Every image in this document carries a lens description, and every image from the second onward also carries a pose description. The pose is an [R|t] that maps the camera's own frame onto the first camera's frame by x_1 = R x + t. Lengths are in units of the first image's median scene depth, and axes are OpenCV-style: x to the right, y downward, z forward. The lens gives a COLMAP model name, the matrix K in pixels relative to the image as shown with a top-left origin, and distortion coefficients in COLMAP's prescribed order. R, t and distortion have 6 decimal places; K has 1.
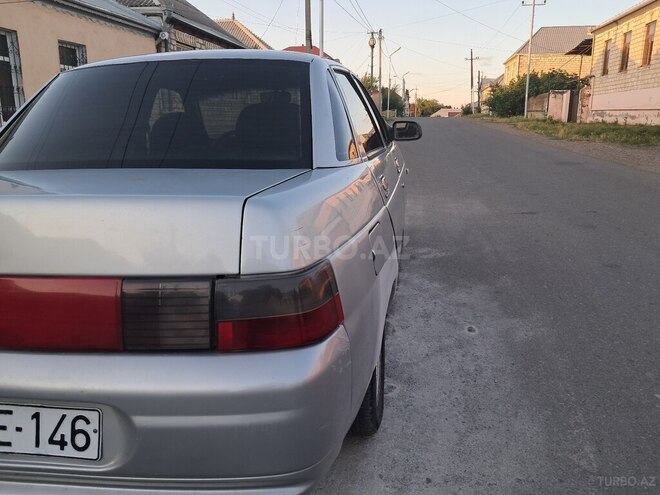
lens RADIAL K [[516.4, 0, 332.1], [0, 516.4, 237.5], [0, 0, 1]] dist [0.005460, -0.000318]
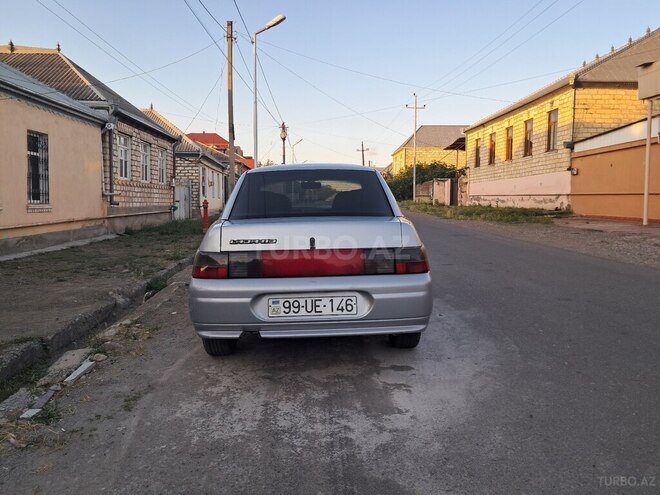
lens RADIAL K [[506.0, 0, 329.2], [0, 506.0, 227.1], [0, 0, 1]] dist [0.056020, -0.079762]
pose [[0.982000, -0.002762, 0.188859, -0.039854], [0.035796, 0.984493, -0.171731, 0.015460], [-0.185456, 0.175400, 0.966872, -0.060504]]
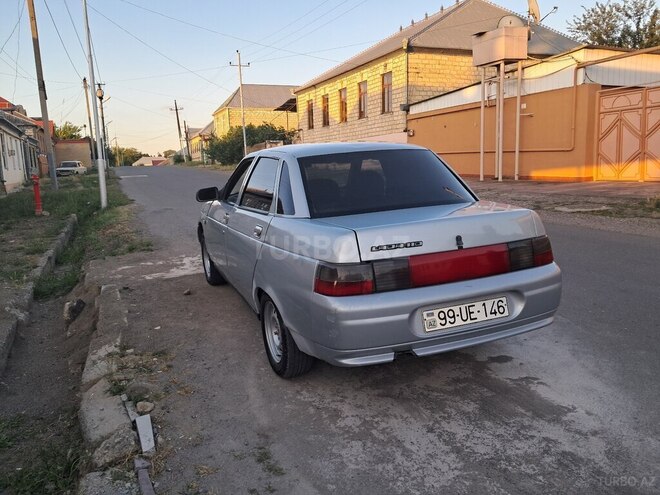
lens RADIAL K [[511.1, 0, 330.6], [0, 511.1, 245.2], [0, 0, 1]] dist [0.009736, -0.006250]
pose [[0.854514, -0.108770, 0.507912, -0.087364], [0.145406, 0.988826, -0.032874, 0.001615], [-0.498661, 0.101945, 0.860781, -0.027275]]
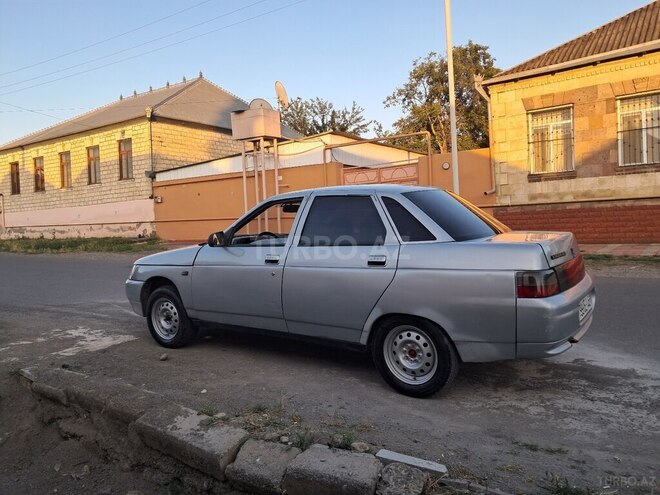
lens RADIAL K [[508.3, 0, 331.1], [0, 508.3, 239.6], [0, 0, 1]] dist [0.012003, -0.005553]
pose [[0.437506, -0.044680, 0.898105, -0.152160], [0.237155, 0.969137, -0.067314, -0.006848], [-0.867379, 0.242441, 0.434599, 0.033202]]
